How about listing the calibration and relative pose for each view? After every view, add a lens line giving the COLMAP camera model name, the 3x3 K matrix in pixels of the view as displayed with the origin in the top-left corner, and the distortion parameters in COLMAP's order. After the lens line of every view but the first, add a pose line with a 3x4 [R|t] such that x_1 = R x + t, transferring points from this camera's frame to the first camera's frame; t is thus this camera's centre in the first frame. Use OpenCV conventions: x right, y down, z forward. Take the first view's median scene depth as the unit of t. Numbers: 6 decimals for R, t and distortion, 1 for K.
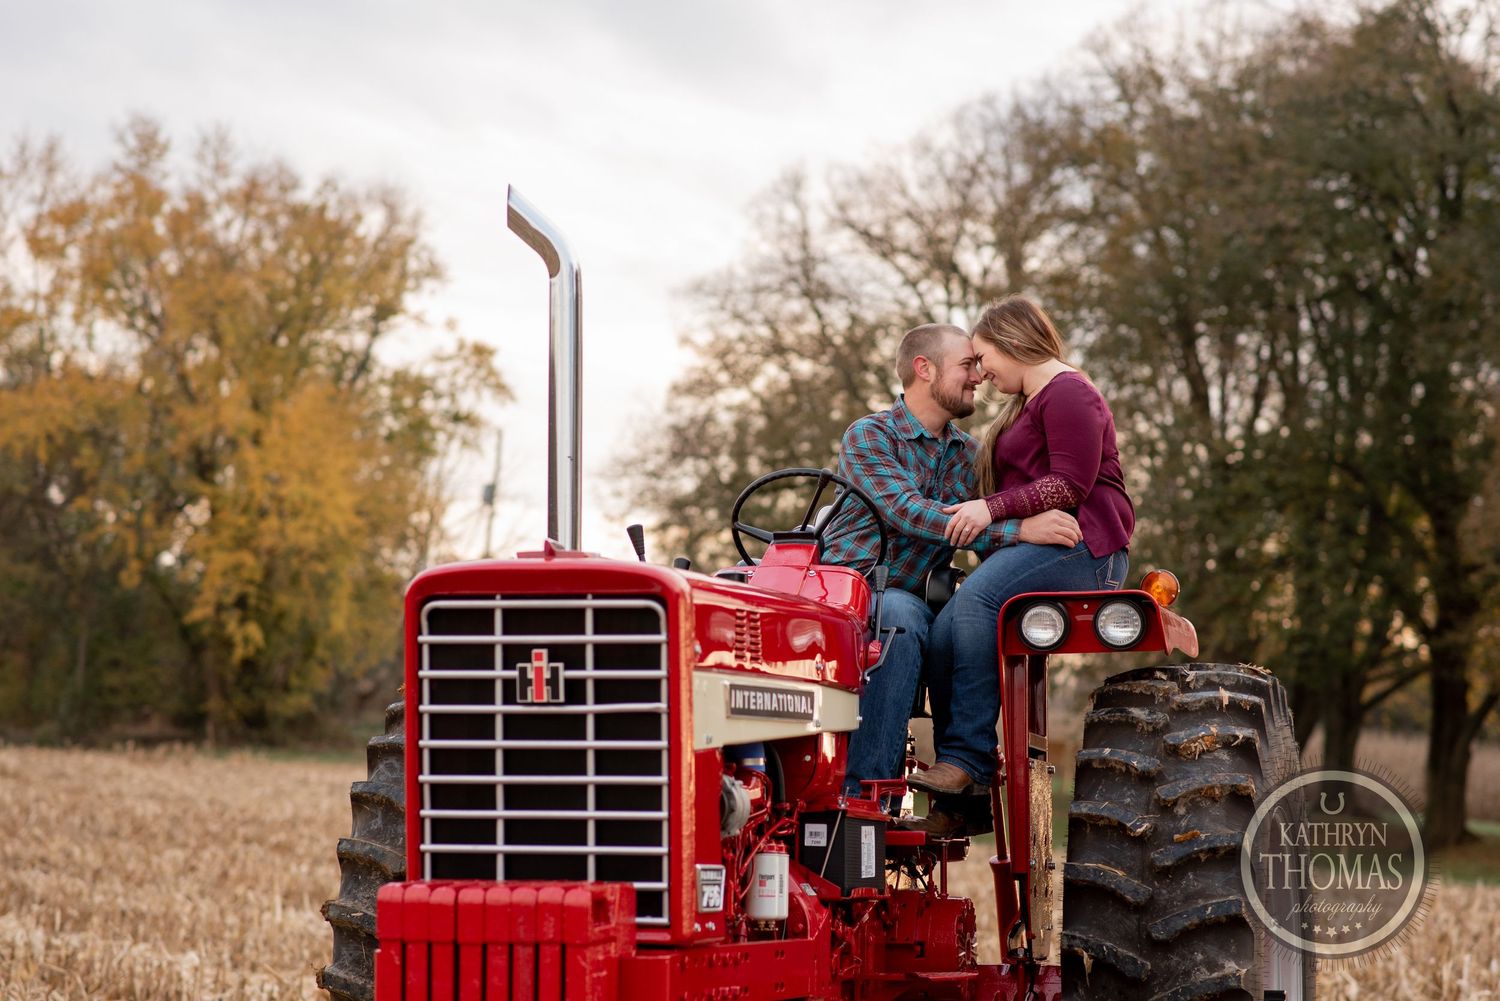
lens RADIAL K [[3965.3, 0, 715.3], [0, 3965.3, 501.5], [0, 0, 1]] dist [0.008540, -0.093725]
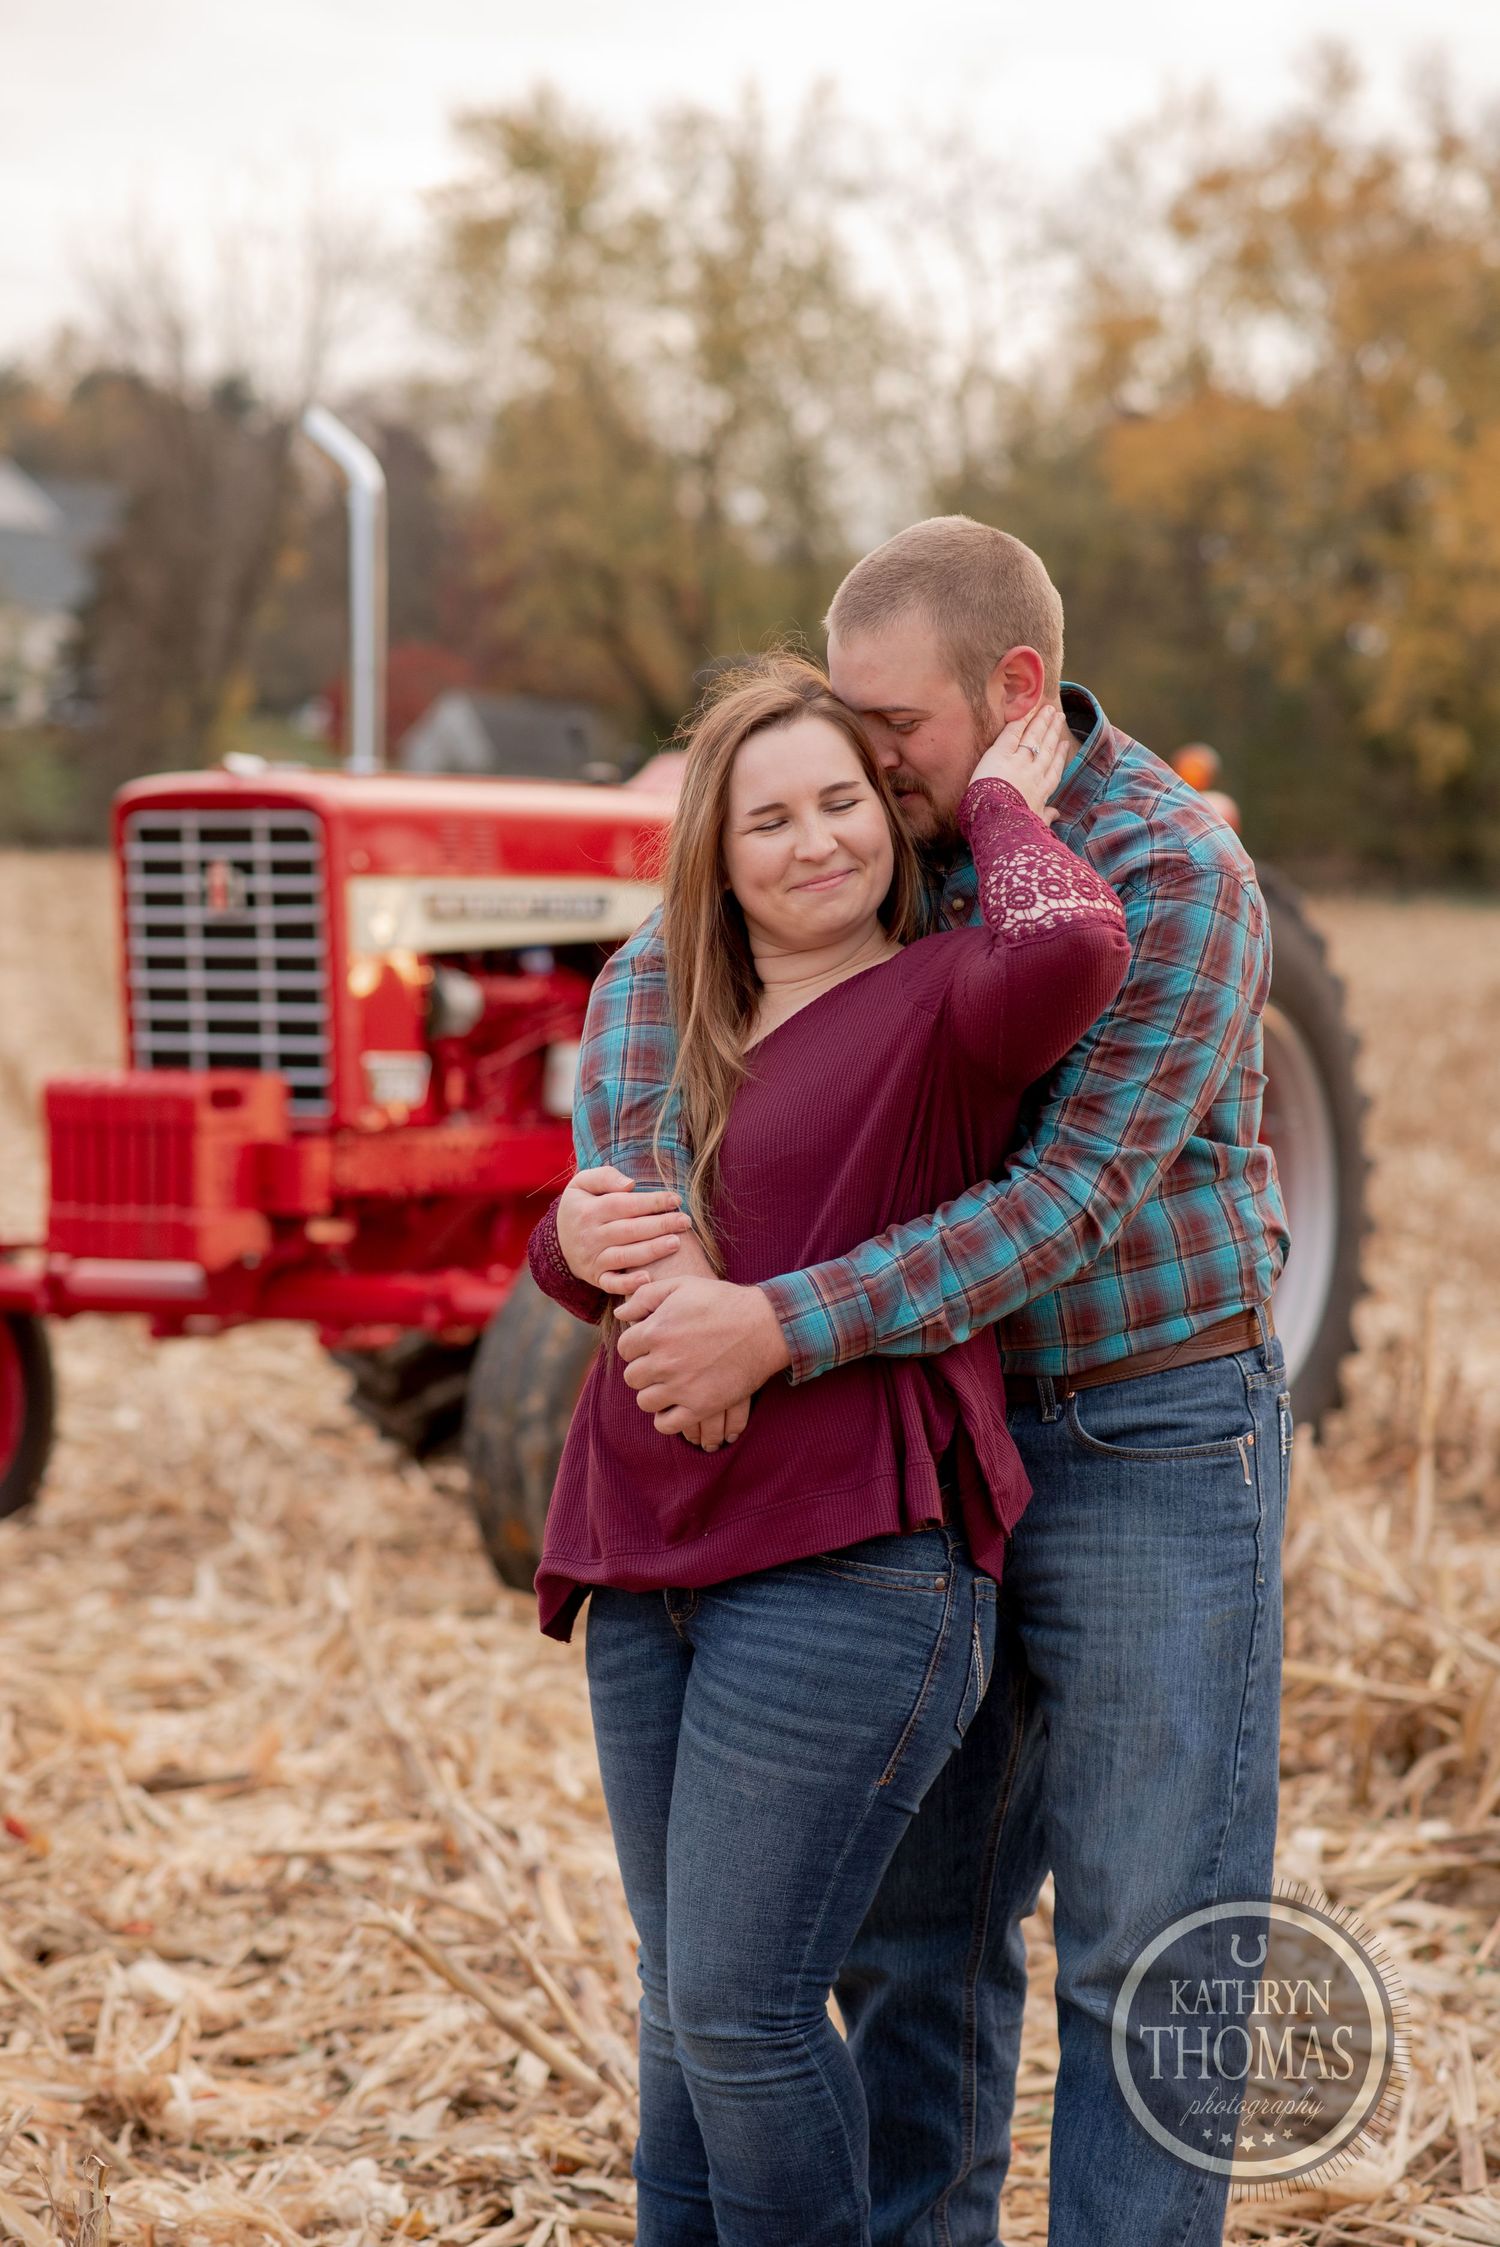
lens RADIAL K [[5492.6, 0, 750.0], [0, 5492.6, 1123.5], [0, 0, 1]] dist [0.061597, 0.238556]
pose [[0.960841, 0.010388, -0.276905, 0.487664], [0.018721, 0.994580, 0.102271, -0.040937], [0.276467, -0.103450, 0.955439, -0.396903]]
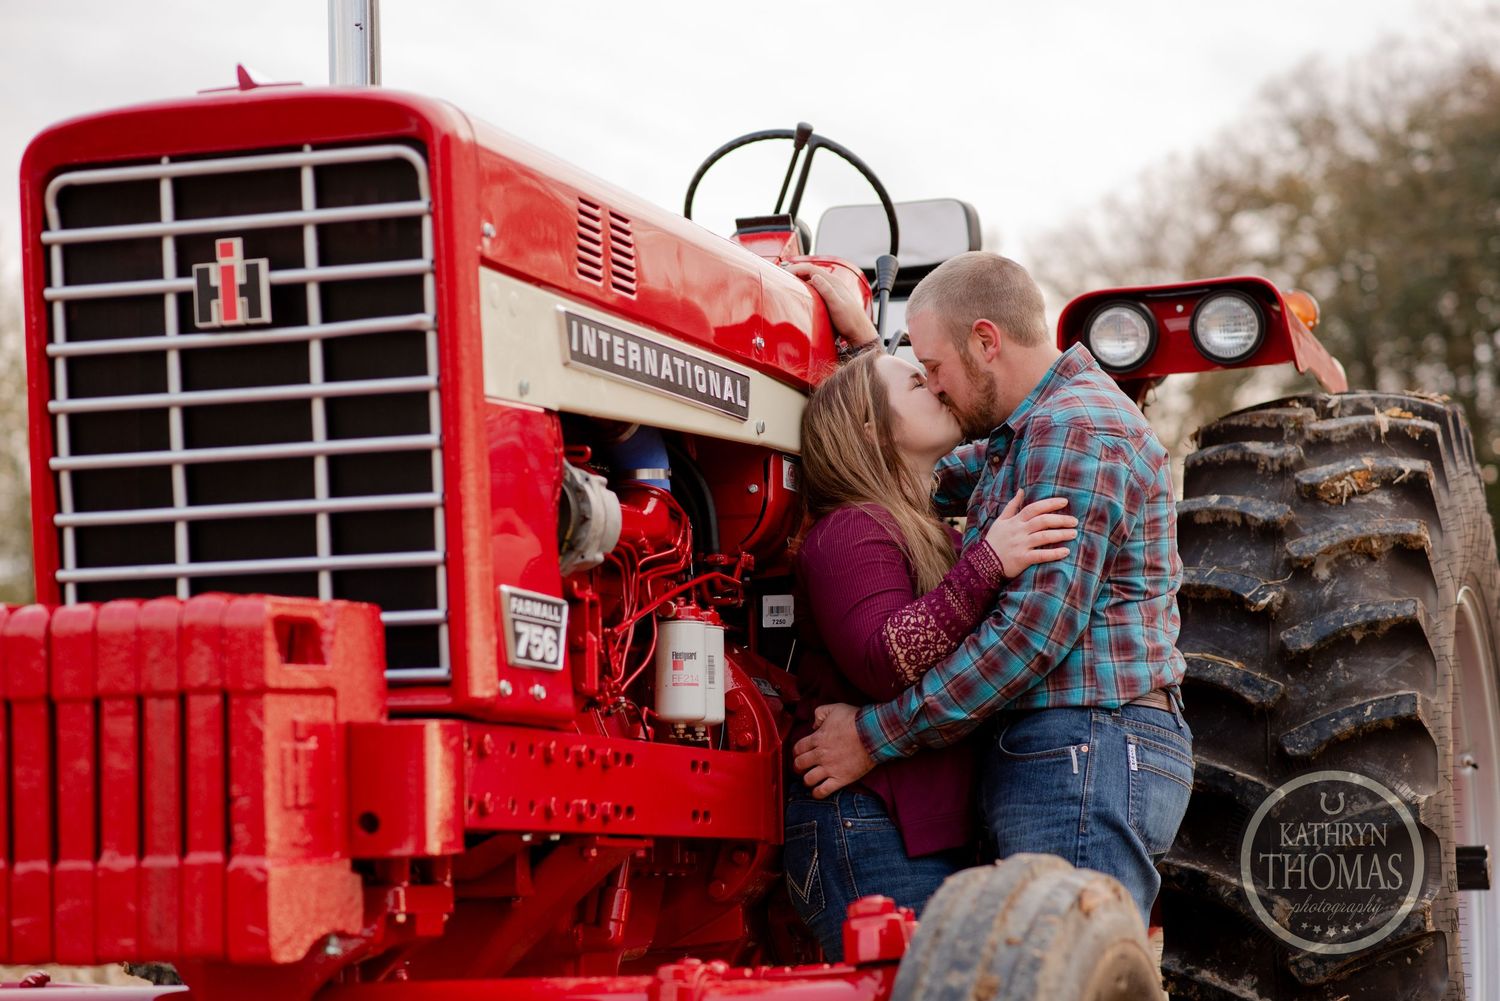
lens RADIAL K [[3603.8, 0, 750.6], [0, 3603.8, 528.8], [0, 0, 1]] dist [0.026379, 0.374016]
pose [[0.997925, -0.035104, -0.053973, 0.060081], [0.034368, 0.999304, -0.014510, 0.087096], [0.054444, 0.012625, 0.998437, 0.423829]]
